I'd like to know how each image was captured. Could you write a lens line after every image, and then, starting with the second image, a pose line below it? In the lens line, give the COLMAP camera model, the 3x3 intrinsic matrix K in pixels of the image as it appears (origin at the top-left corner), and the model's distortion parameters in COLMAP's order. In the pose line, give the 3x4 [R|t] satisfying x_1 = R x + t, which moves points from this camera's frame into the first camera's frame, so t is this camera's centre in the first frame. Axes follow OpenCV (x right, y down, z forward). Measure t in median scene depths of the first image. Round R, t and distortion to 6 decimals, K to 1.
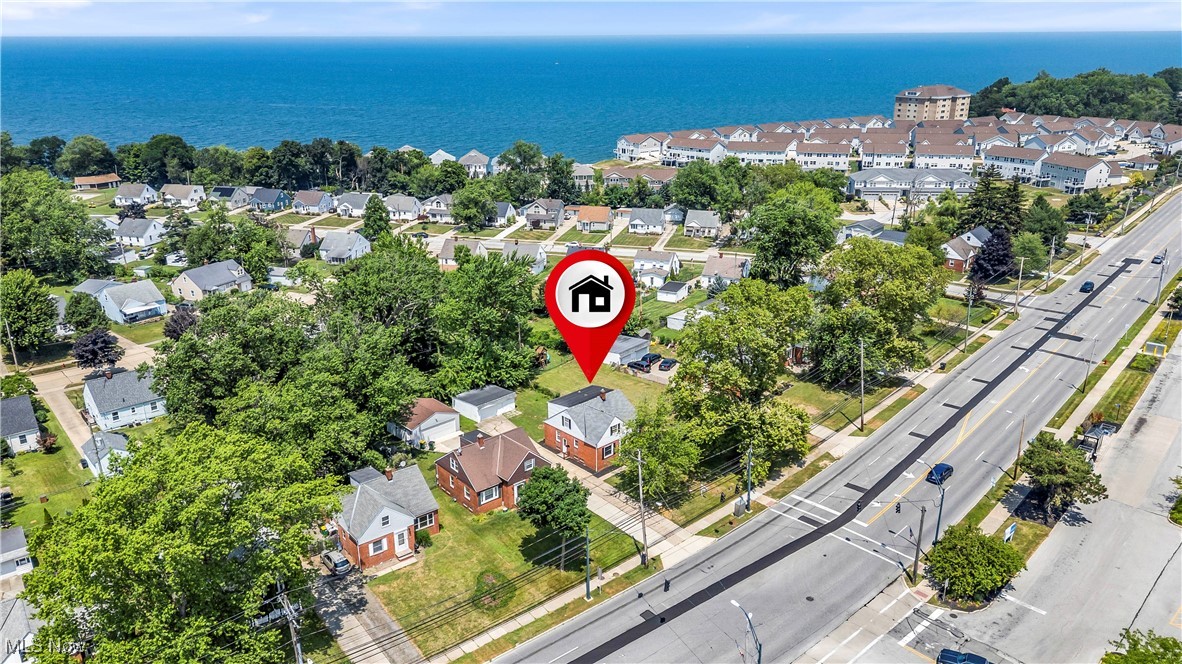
lens RADIAL K [[839.6, 0, 597.4], [0, 839.6, 327.6], [0, 0, 1]] dist [0.057326, -0.030660]
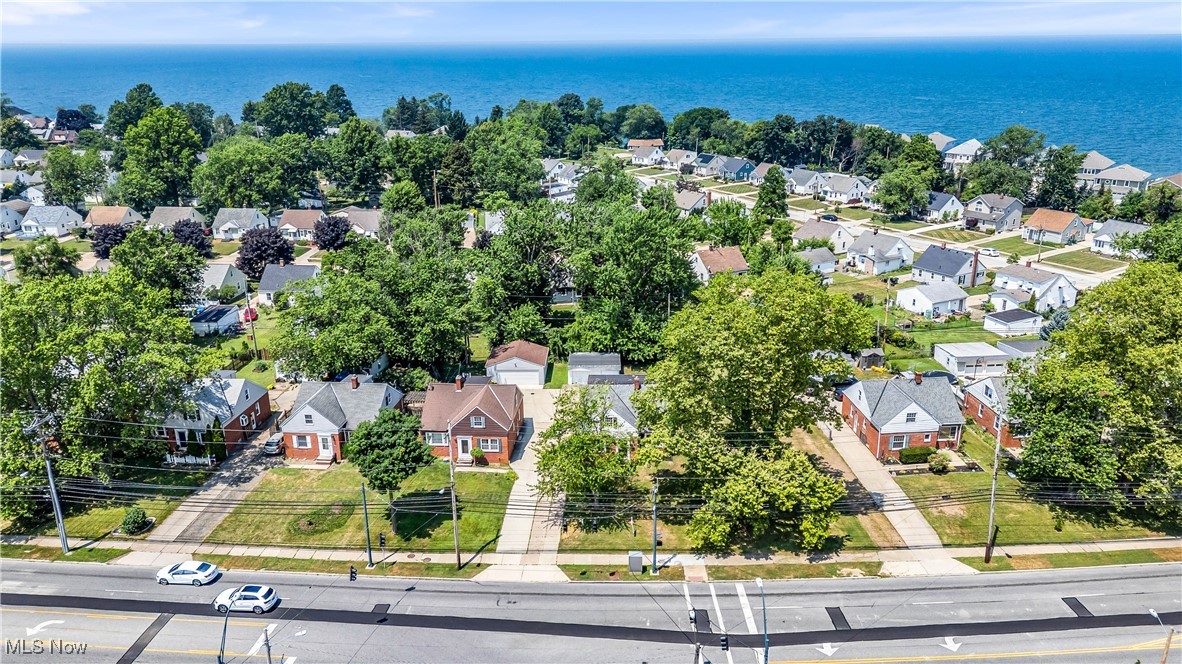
lens RADIAL K [[839.6, 0, 596.3], [0, 839.6, 333.7], [0, 0, 1]] dist [0.057326, -0.030660]
pose [[0.716714, 0.226263, -0.659641, 0.442511], [-0.222415, 0.970669, 0.091290, -0.028857], [0.660949, 0.081285, 0.746016, 0.313371]]
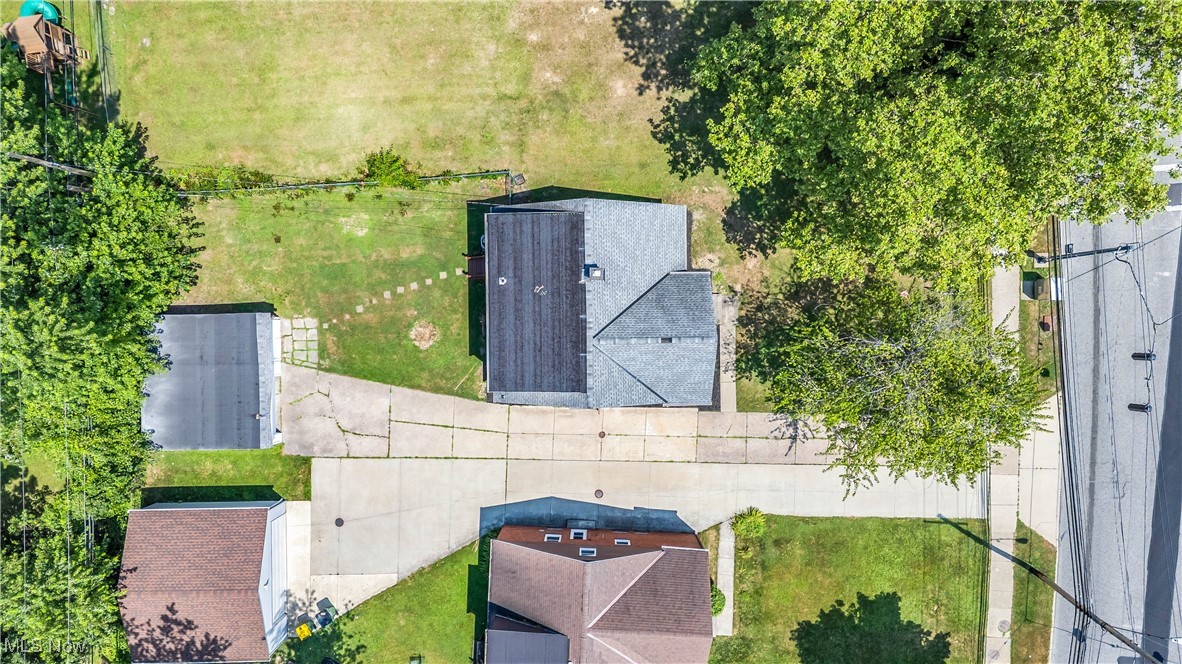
lens RADIAL K [[839.6, 0, 592.7], [0, 839.6, 329.8], [0, 0, 1]] dist [0.057326, -0.030660]
pose [[0.678093, -0.734856, -0.013261, -0.005832], [0.239189, 0.203581, 0.949391, -0.209451], [-0.694966, -0.646948, 0.313816, 0.767346]]
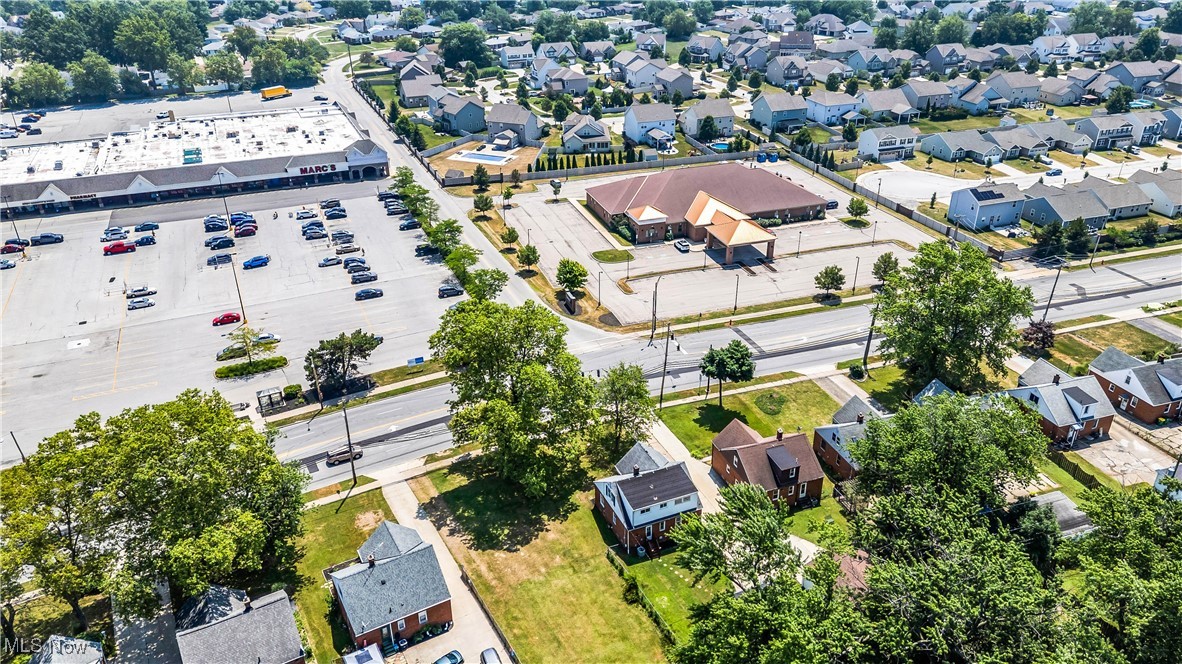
lens RADIAL K [[839.6, 0, 590.5], [0, 839.6, 330.4], [0, 0, 1]] dist [0.057326, -0.030660]
pose [[-0.940980, -0.137677, 0.309194, -0.173115], [0.134393, 0.686442, 0.714658, -0.564925], [-0.310636, 0.714033, -0.627426, 1.270155]]
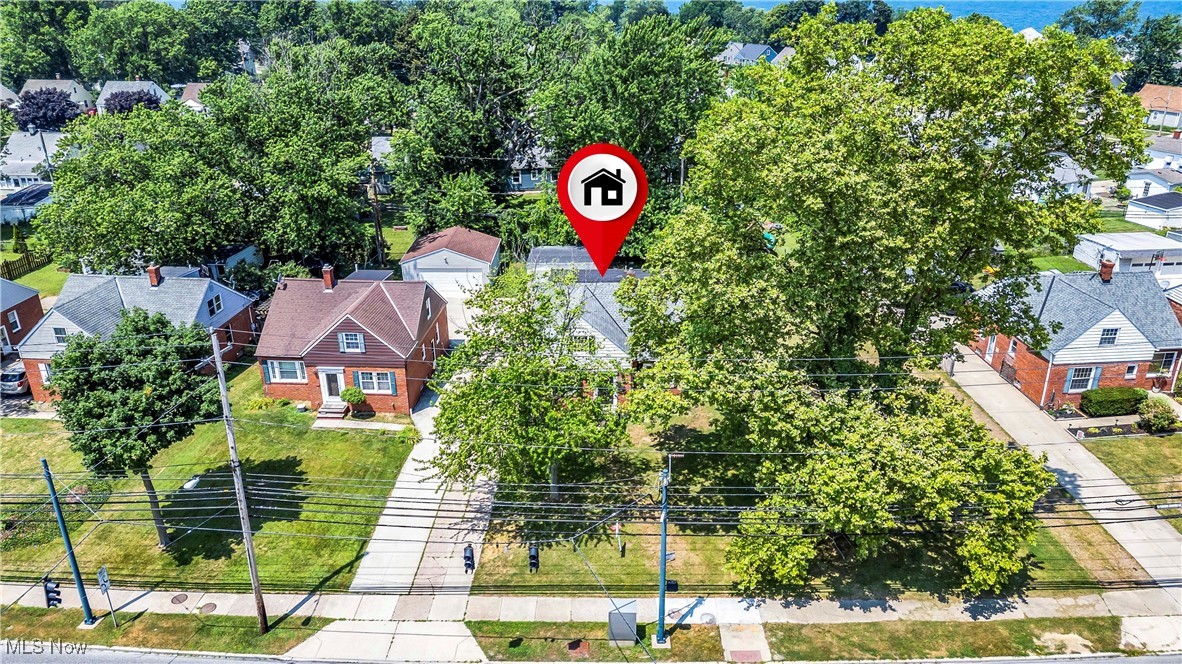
lens RADIAL K [[839.6, 0, 596.8], [0, 839.6, 344.7], [0, 0, 1]] dist [0.057326, -0.030660]
pose [[0.717232, 0.286199, -0.635349, 0.269795], [-0.226927, 0.957994, 0.175364, 0.031260], [0.658850, 0.018401, 0.752050, 0.545875]]
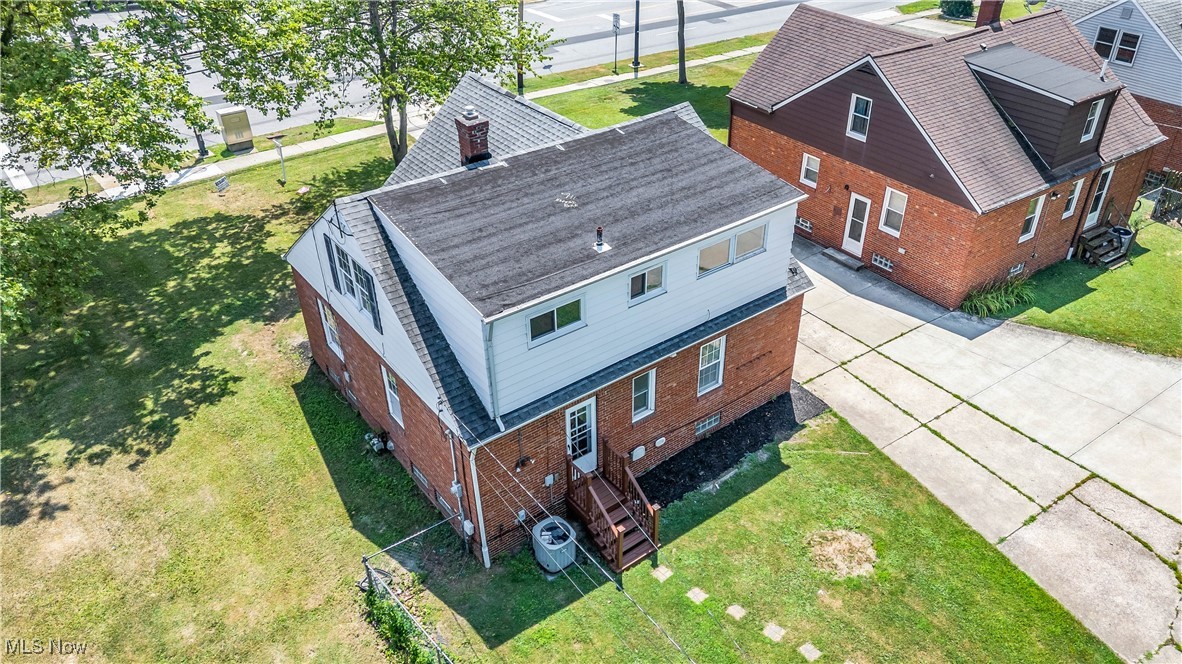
lens RADIAL K [[839.6, 0, 597.8], [0, 839.6, 334.4], [0, 0, 1]] dist [0.057326, -0.030660]
pose [[-0.994610, -0.038209, 0.096387, -0.031930], [0.054681, 0.596532, 0.800724, -0.026920], [-0.088093, 0.801679, -0.591228, 0.983864]]
